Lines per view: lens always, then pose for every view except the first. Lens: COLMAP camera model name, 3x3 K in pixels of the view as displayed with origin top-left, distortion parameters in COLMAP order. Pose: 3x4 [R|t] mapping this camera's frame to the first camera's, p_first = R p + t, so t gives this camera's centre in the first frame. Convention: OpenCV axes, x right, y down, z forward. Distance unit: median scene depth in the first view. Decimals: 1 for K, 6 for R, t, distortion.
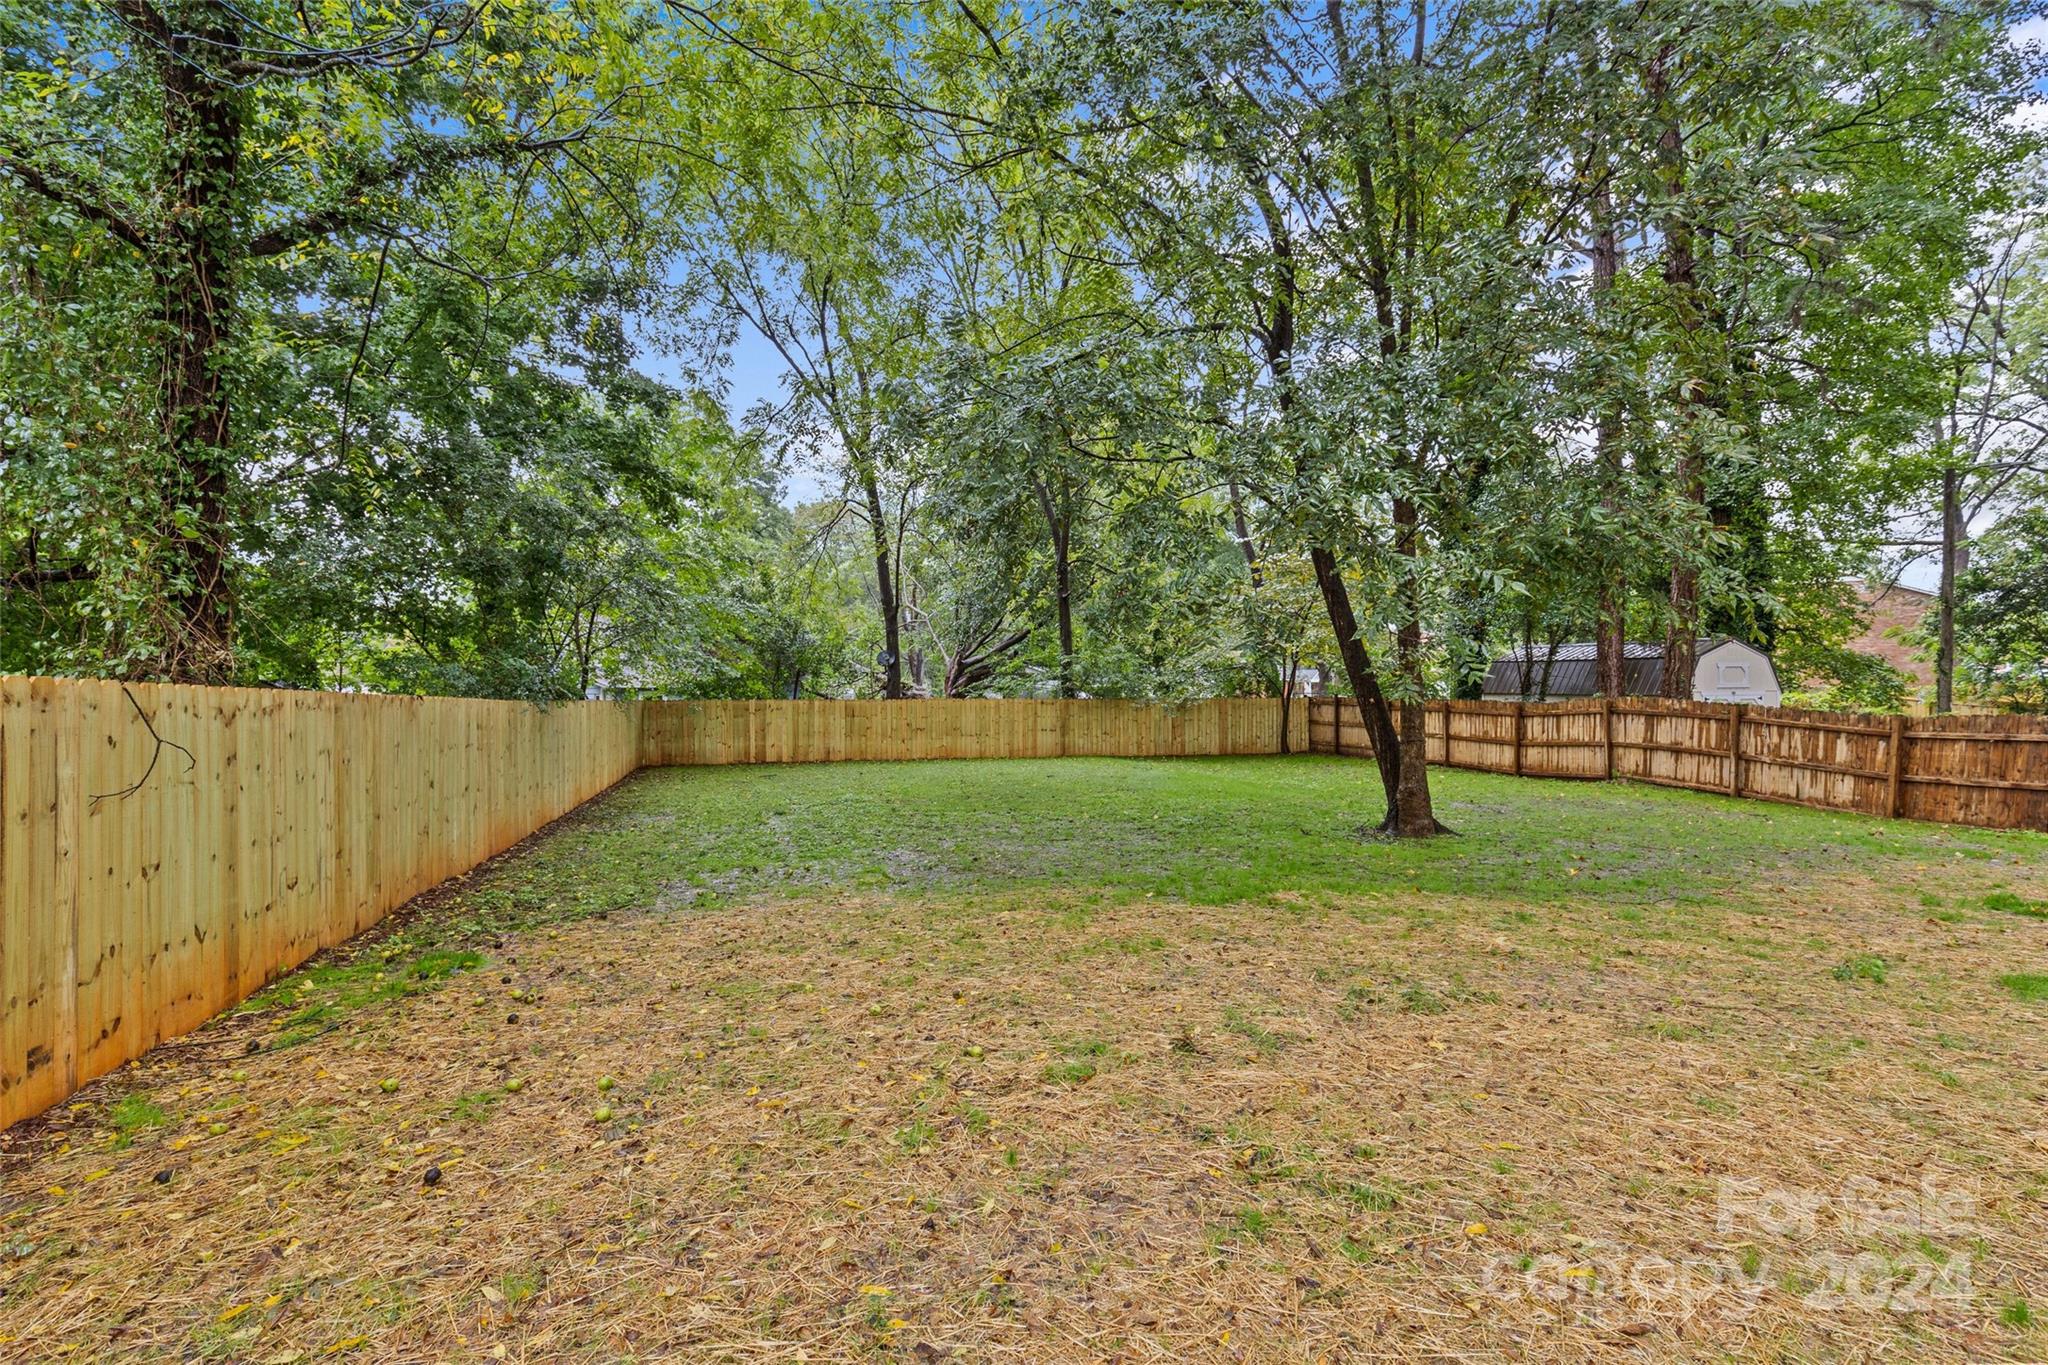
lens RADIAL K [[910.7, 0, 1016.3], [0, 910.7, 681.4], [0, 0, 1]] dist [0.001948, -0.000210]
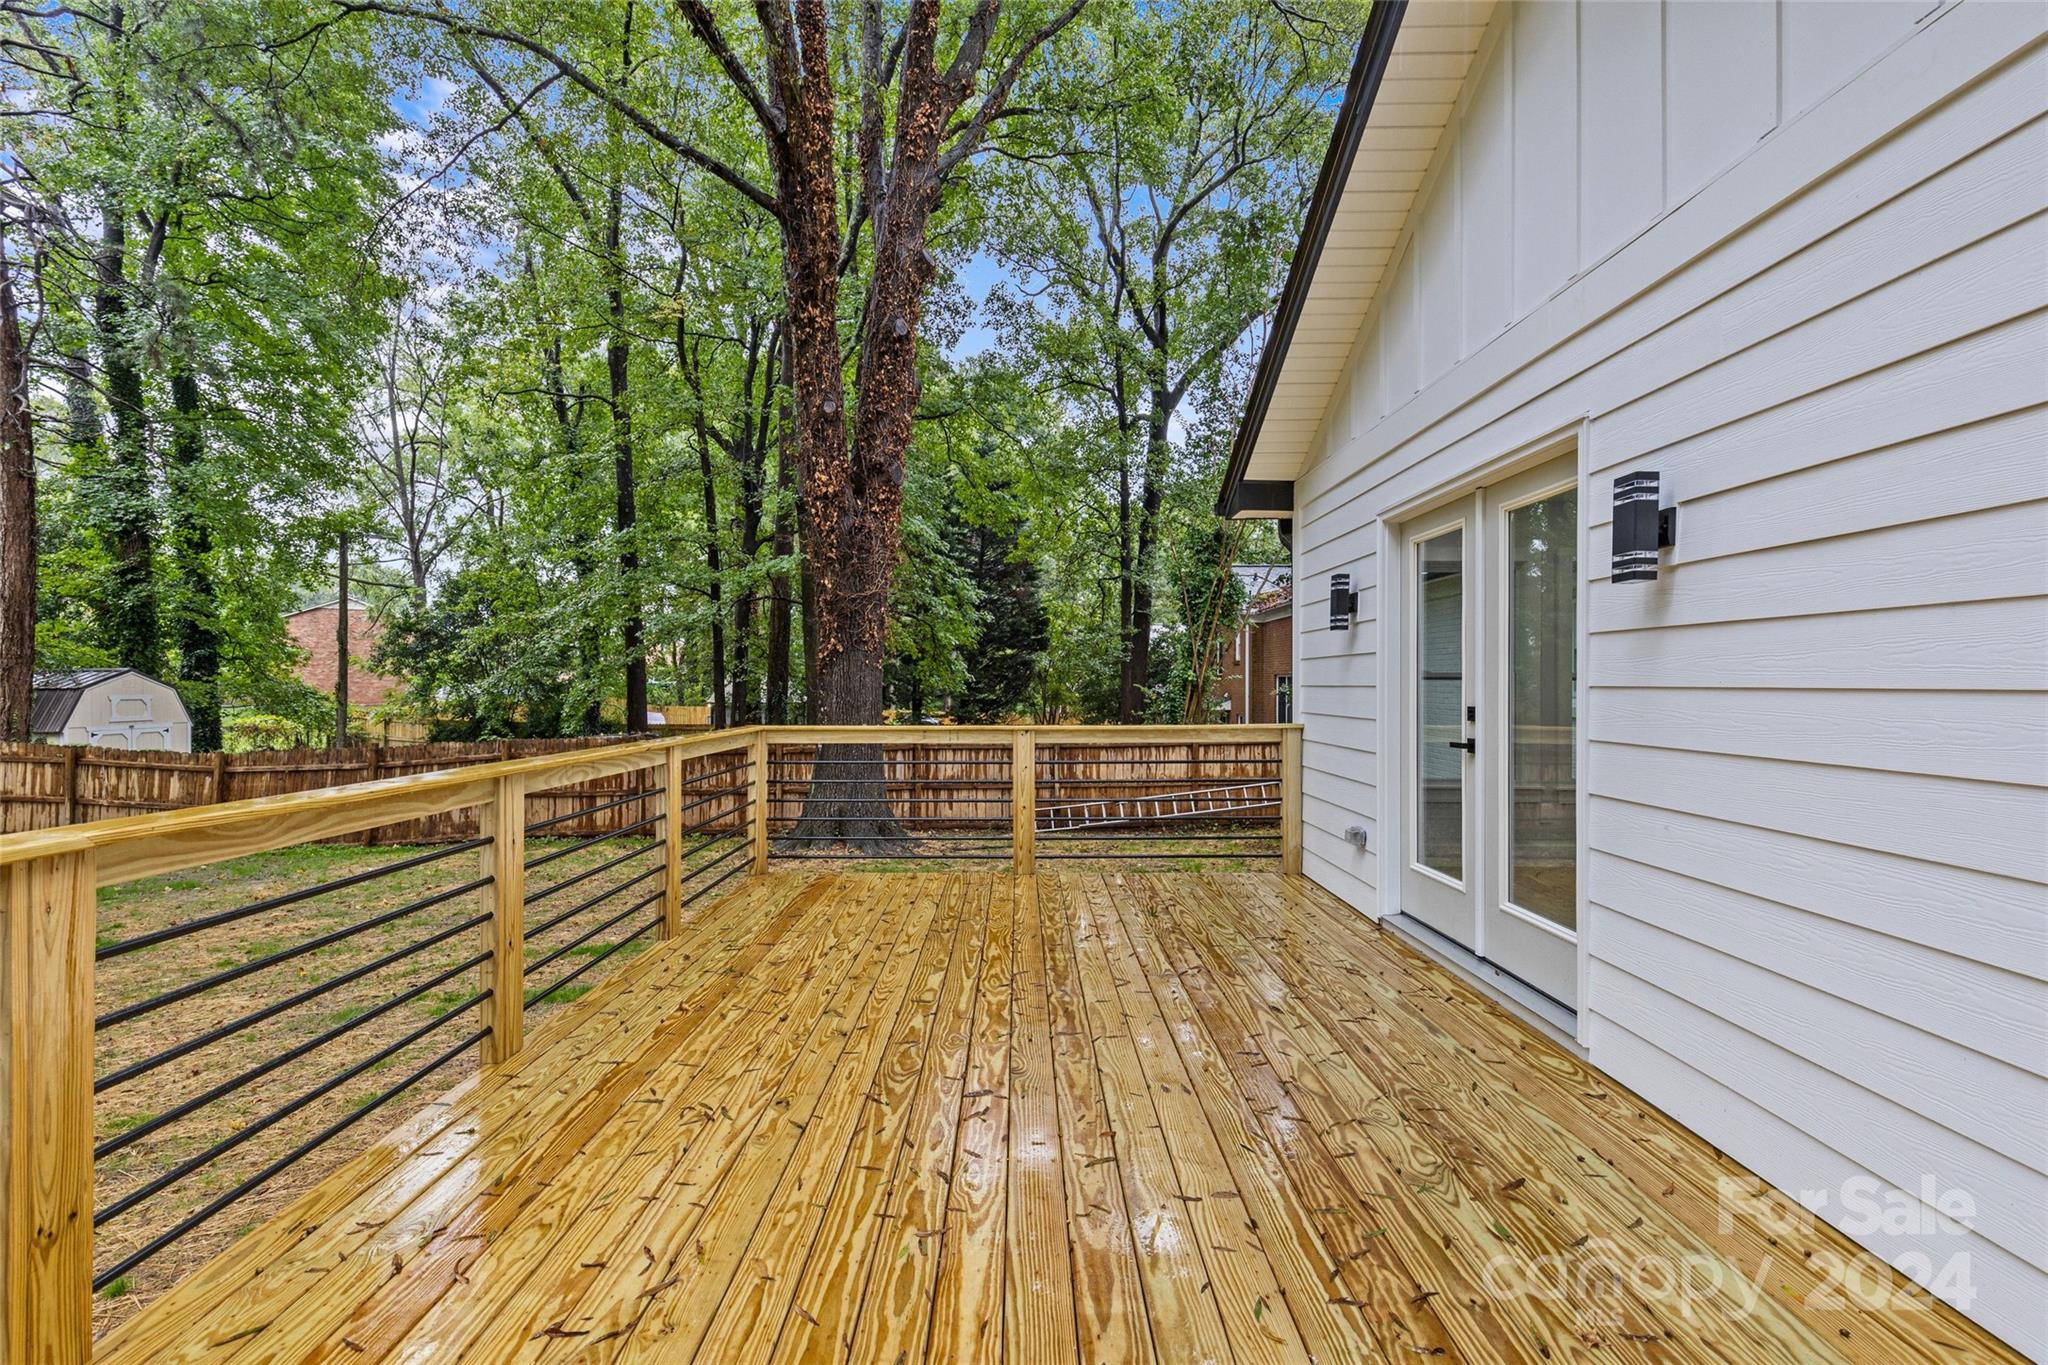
lens RADIAL K [[910.7, 0, 1016.3], [0, 910.7, 681.4], [0, 0, 1]] dist [0.001948, -0.000210]
pose [[0.267723, 0.009289, 0.963451, 0.132412], [-0.002749, 0.999957, -0.008876, -0.034869], [-0.963492, -0.000272, 0.267736, -0.186175]]
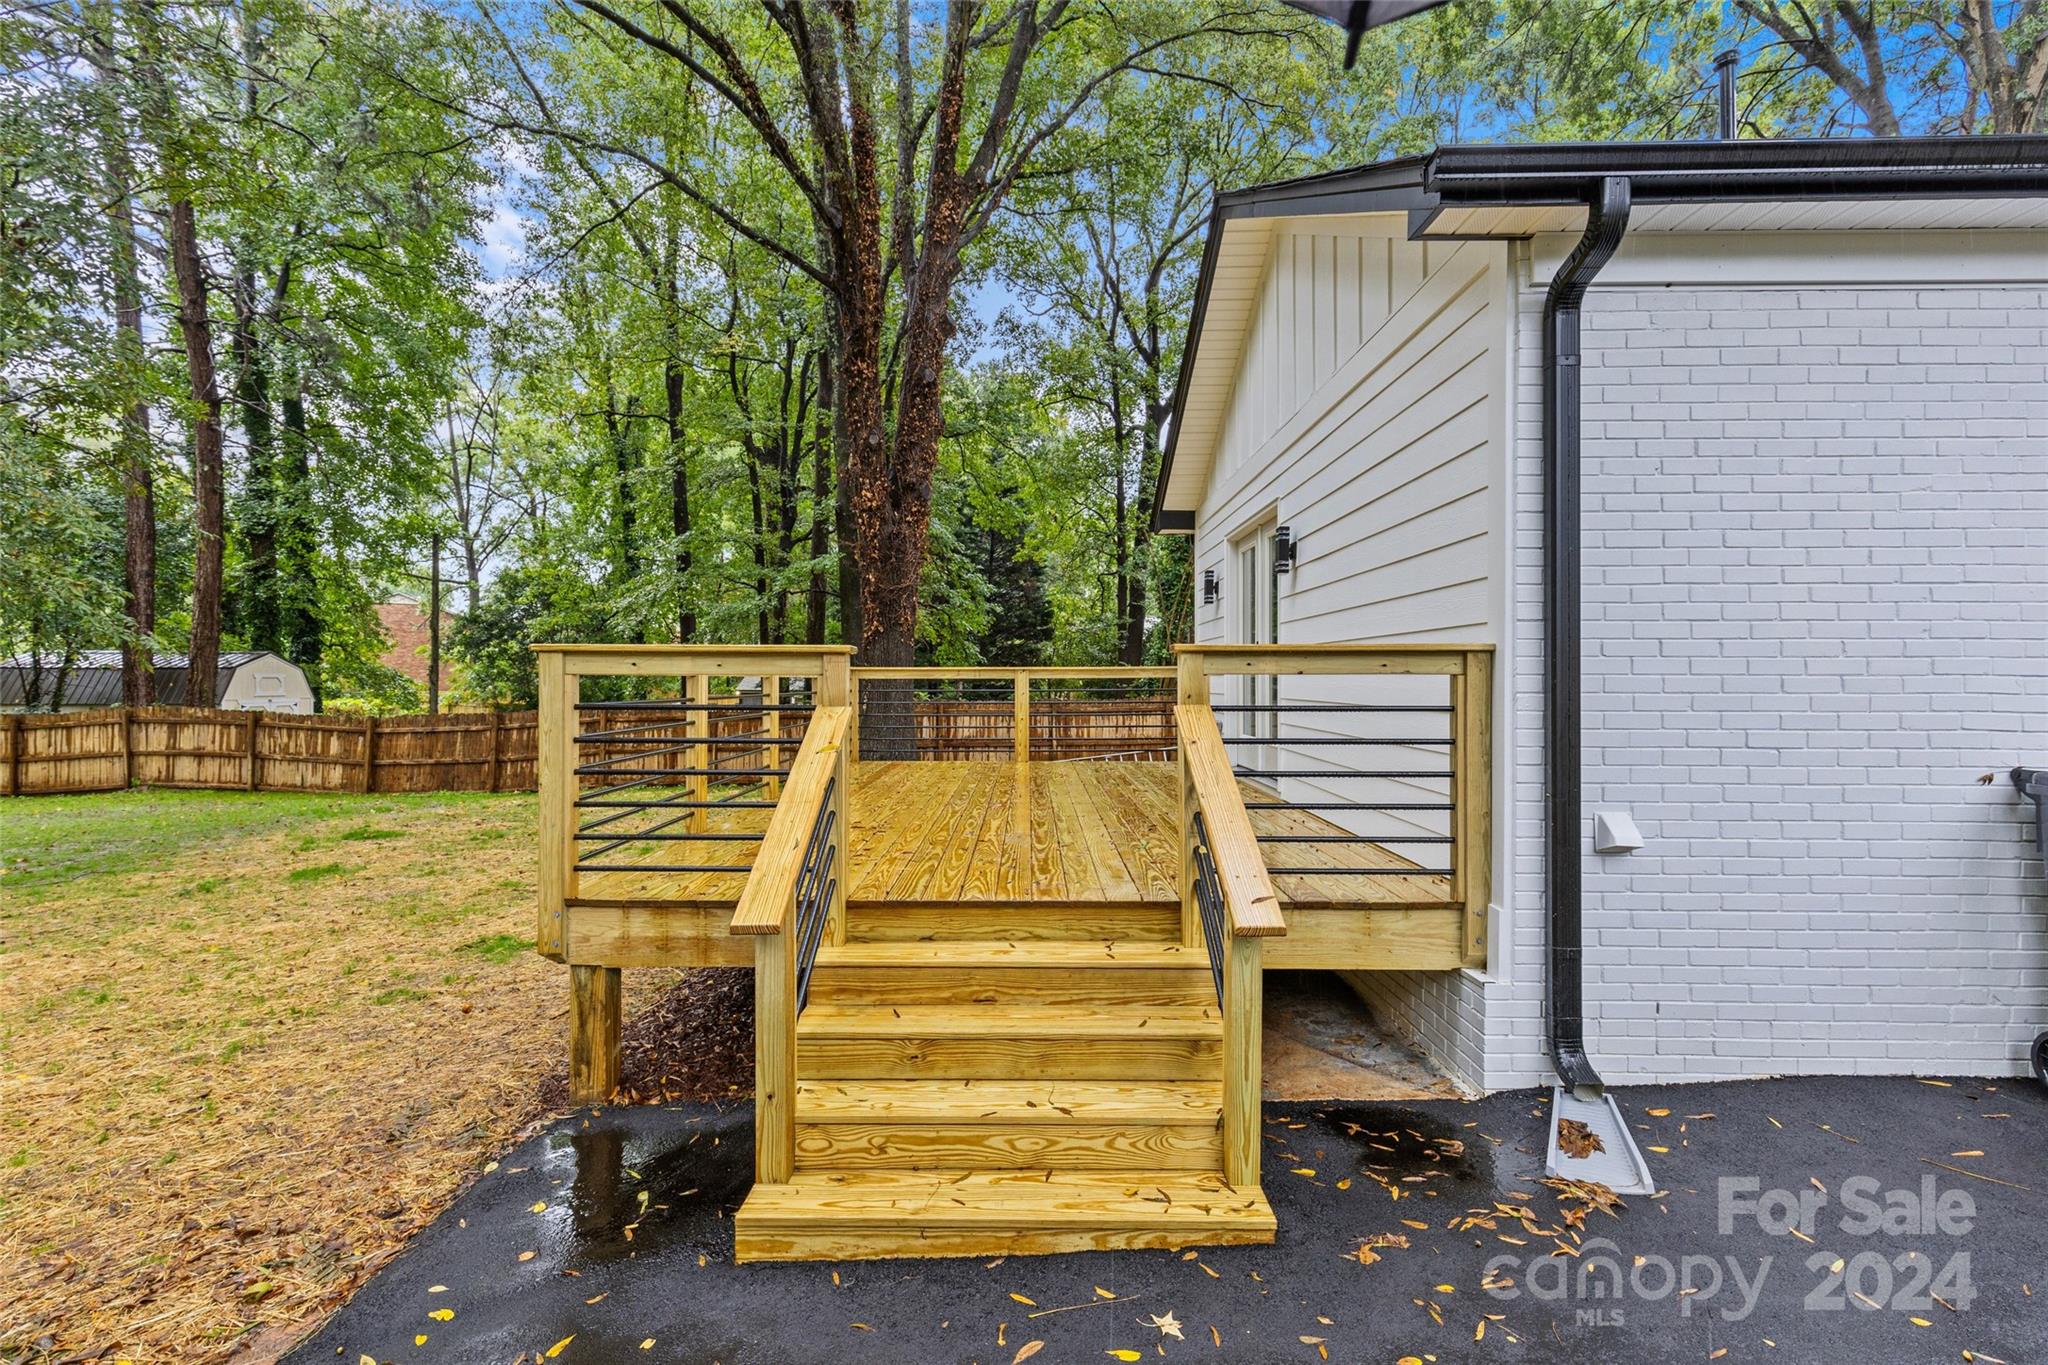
lens RADIAL K [[919.0, 0, 1018.9], [0, 919.0, 681.2], [0, 0, 1]] dist [0.006262, 0.000504]
pose [[0.274573, 0.006026, 0.961547, -0.069943], [-0.002359, 0.999982, -0.005594, -0.008523], [-0.961563, -0.000732, 0.274582, -0.247947]]
